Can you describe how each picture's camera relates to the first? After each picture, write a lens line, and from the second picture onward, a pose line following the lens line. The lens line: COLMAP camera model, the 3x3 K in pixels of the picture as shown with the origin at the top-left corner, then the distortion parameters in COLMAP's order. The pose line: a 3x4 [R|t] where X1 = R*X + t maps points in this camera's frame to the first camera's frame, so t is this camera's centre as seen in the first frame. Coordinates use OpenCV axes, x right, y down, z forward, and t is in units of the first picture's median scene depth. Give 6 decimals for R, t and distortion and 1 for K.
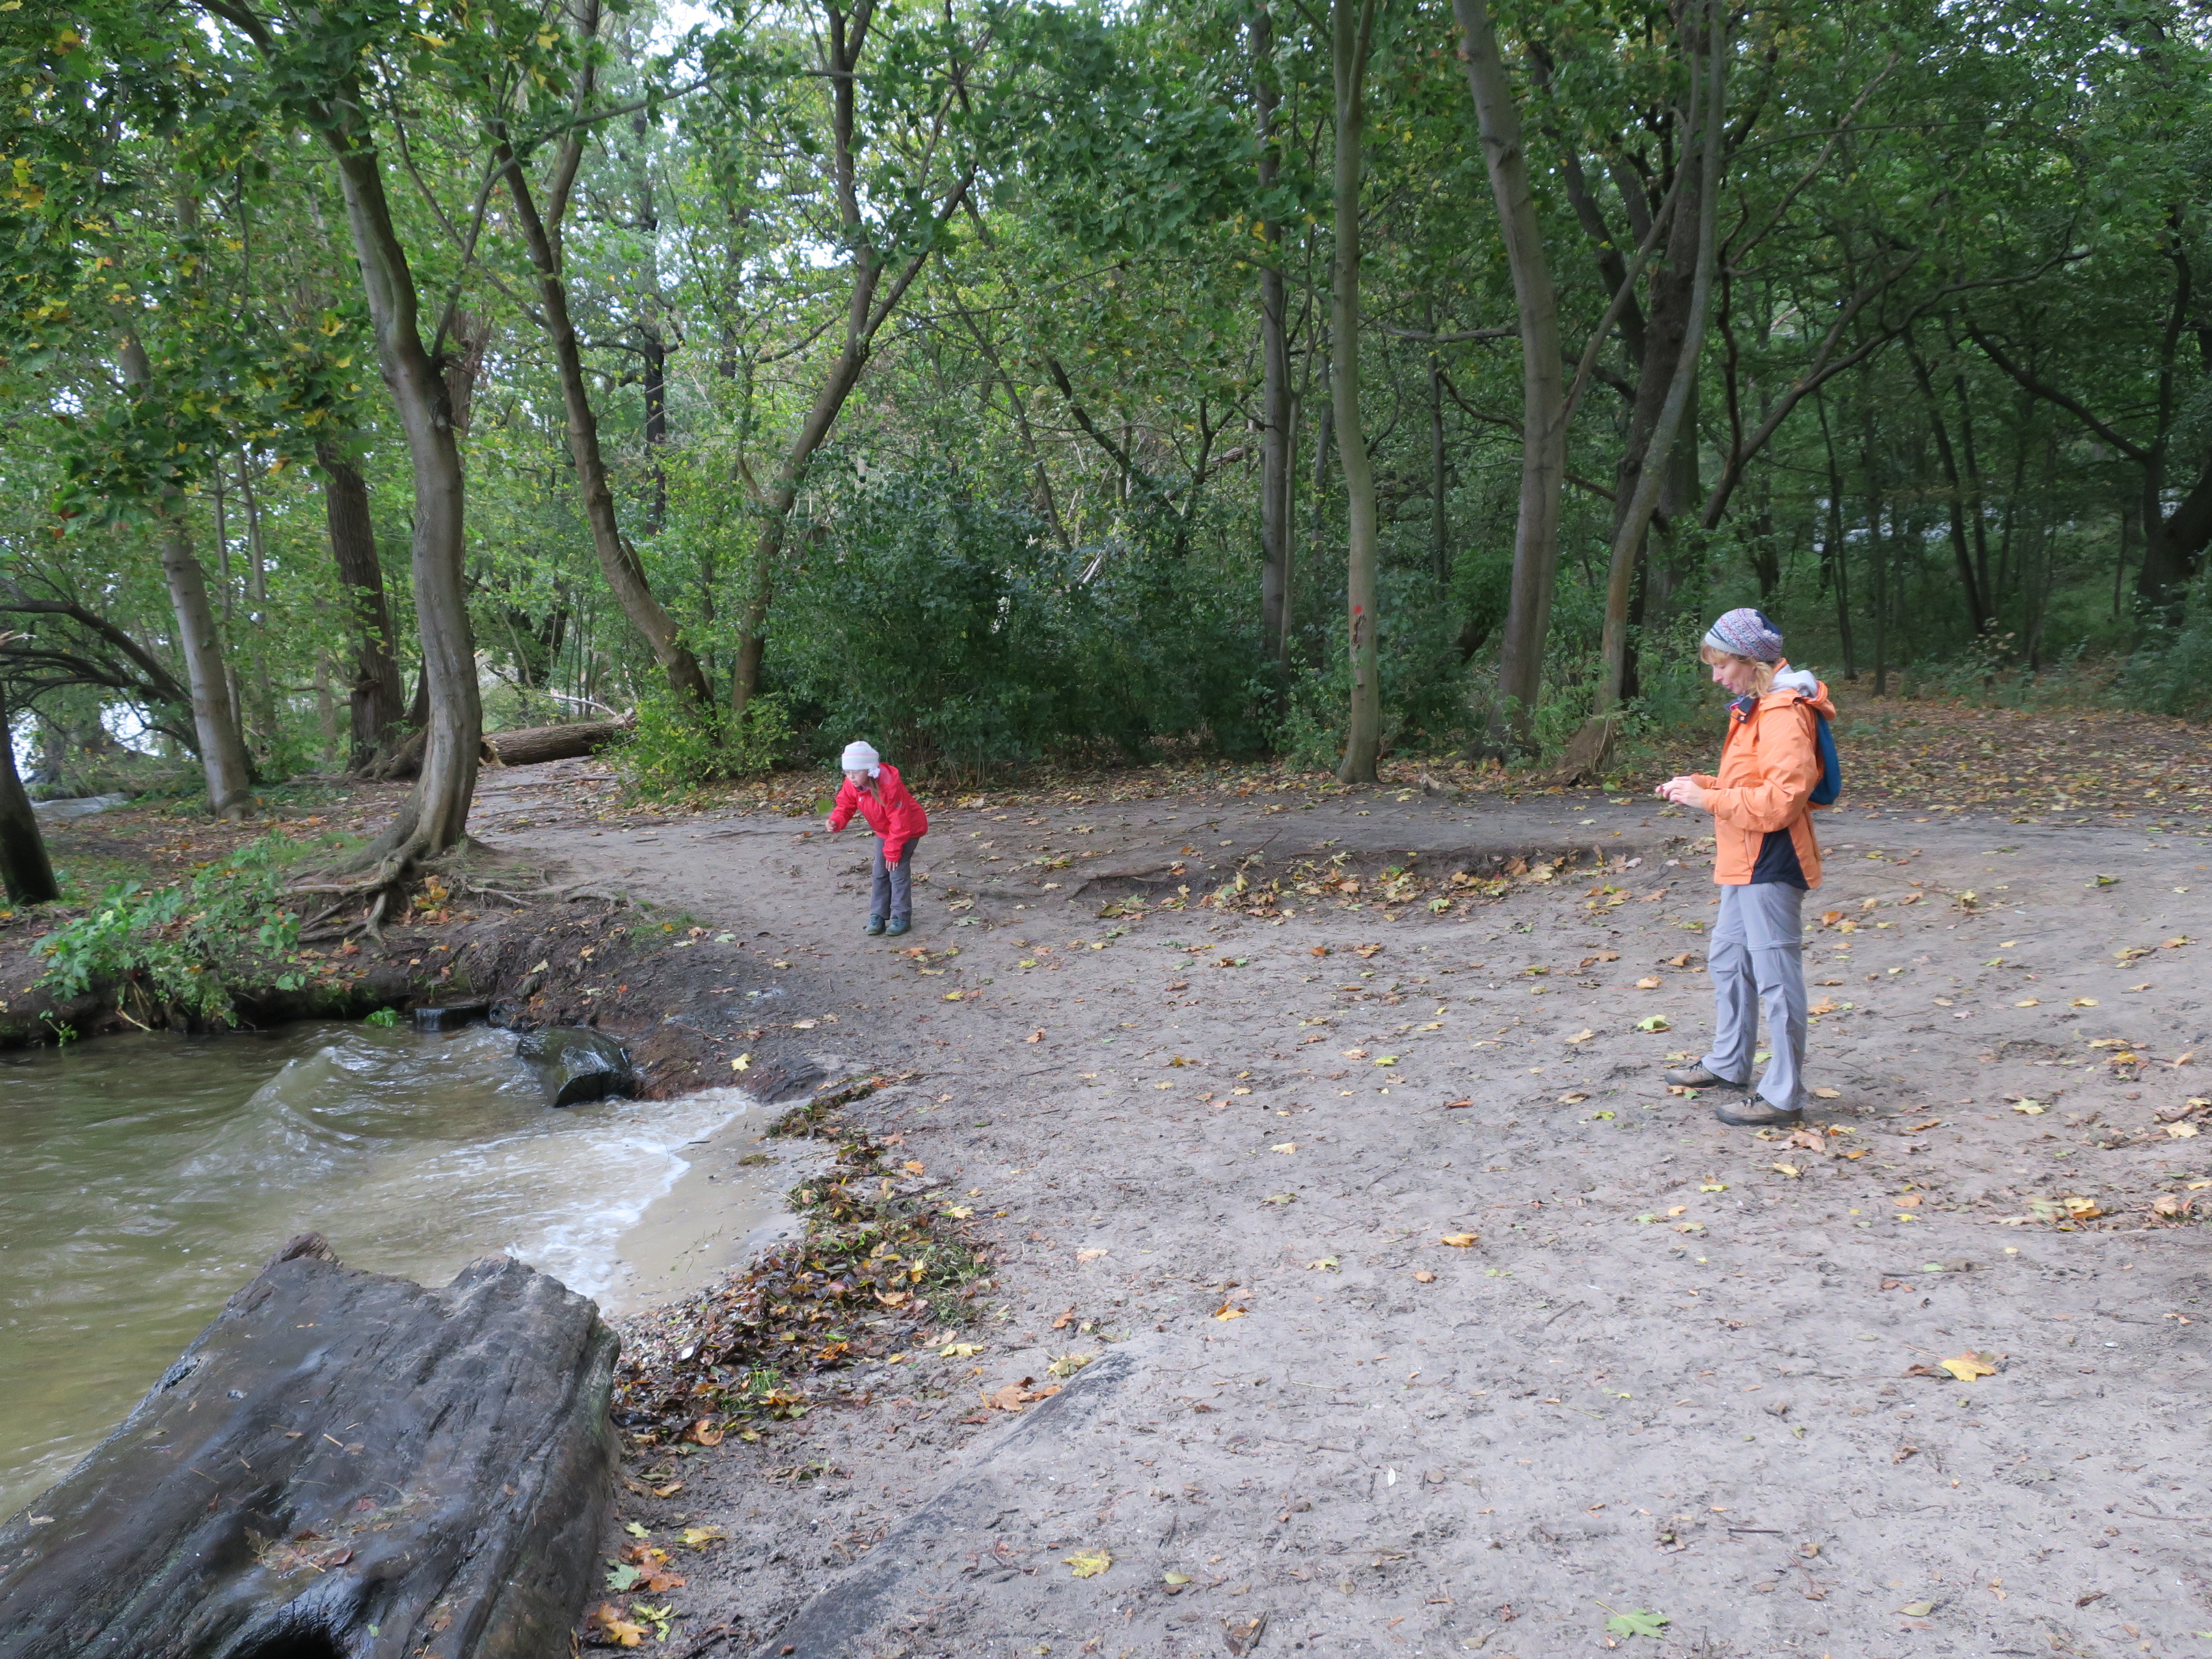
lens RADIAL K [[1917.3, 0, 1106.0], [0, 1917.3, 829.5], [0, 0, 1]] dist [0.002952, 0.000157]
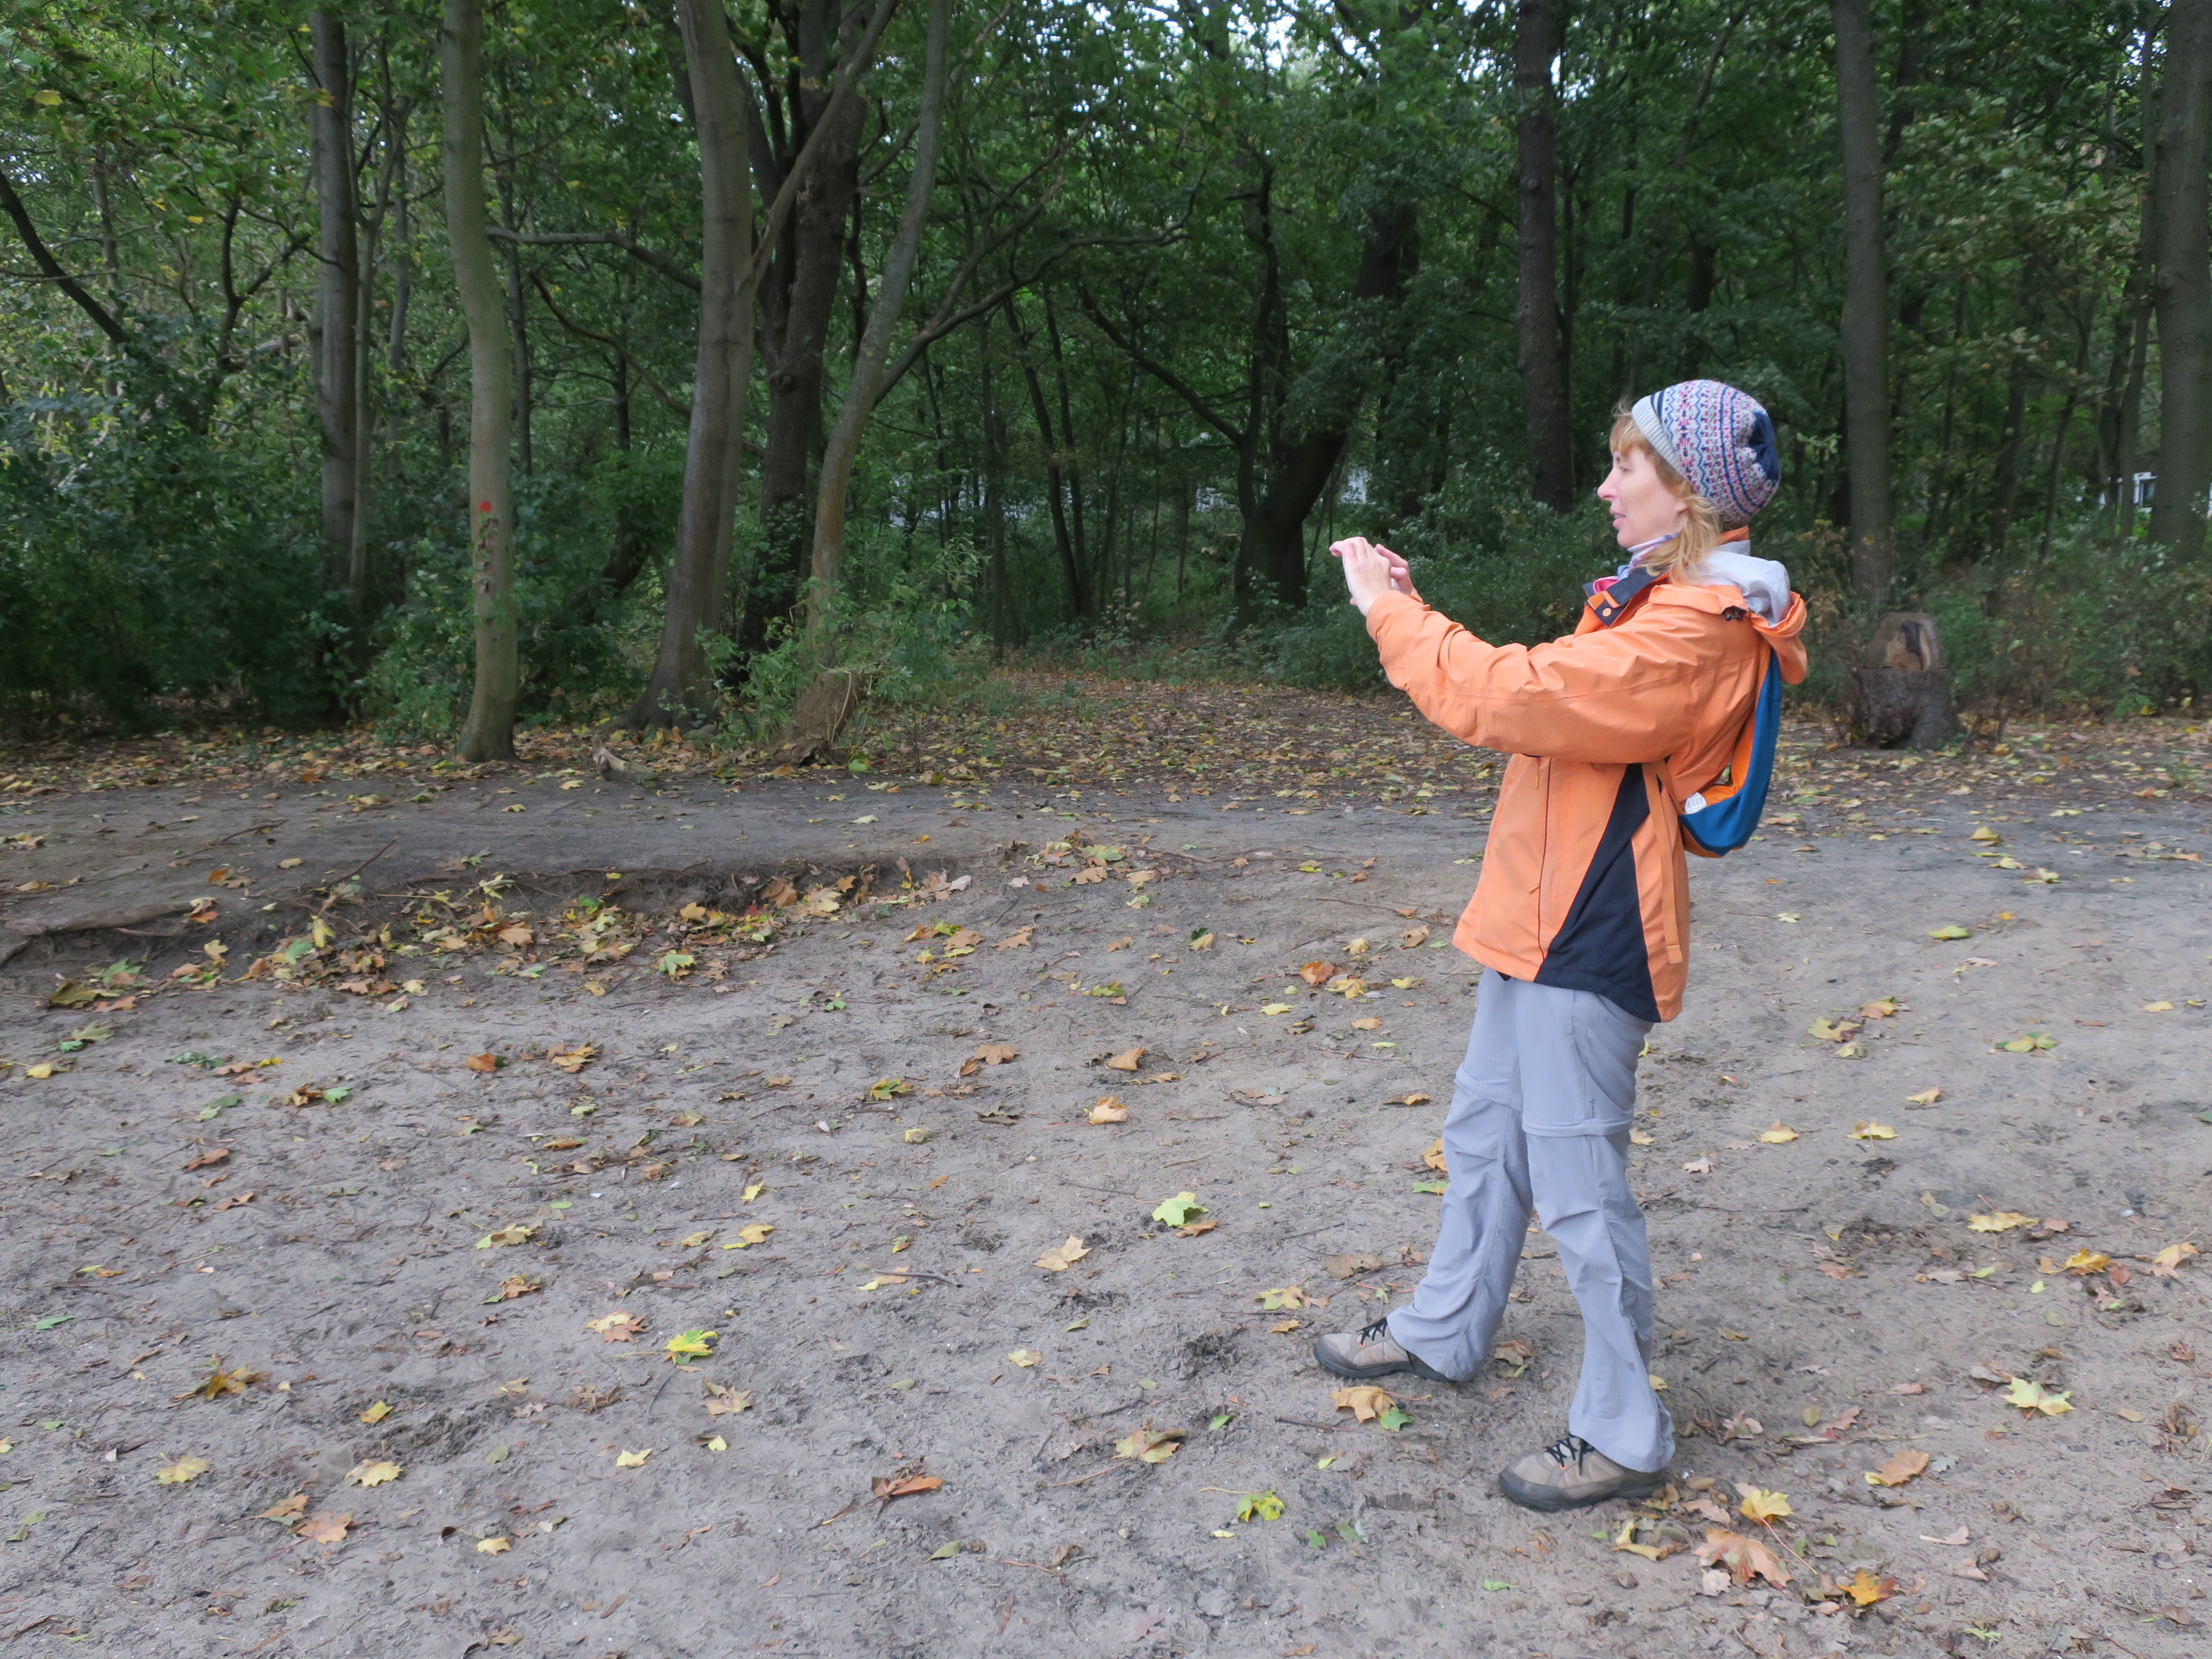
lens RADIAL K [[1917.3, 0, 1106.0], [0, 1917.3, 829.5], [0, 0, 1]] dist [0.002952, 0.000157]
pose [[0.887115, -0.018122, 0.461193, 0.012903], [0.011563, 0.999788, 0.017044, -0.011648], [-0.461404, -0.009787, 0.887136, 0.373795]]
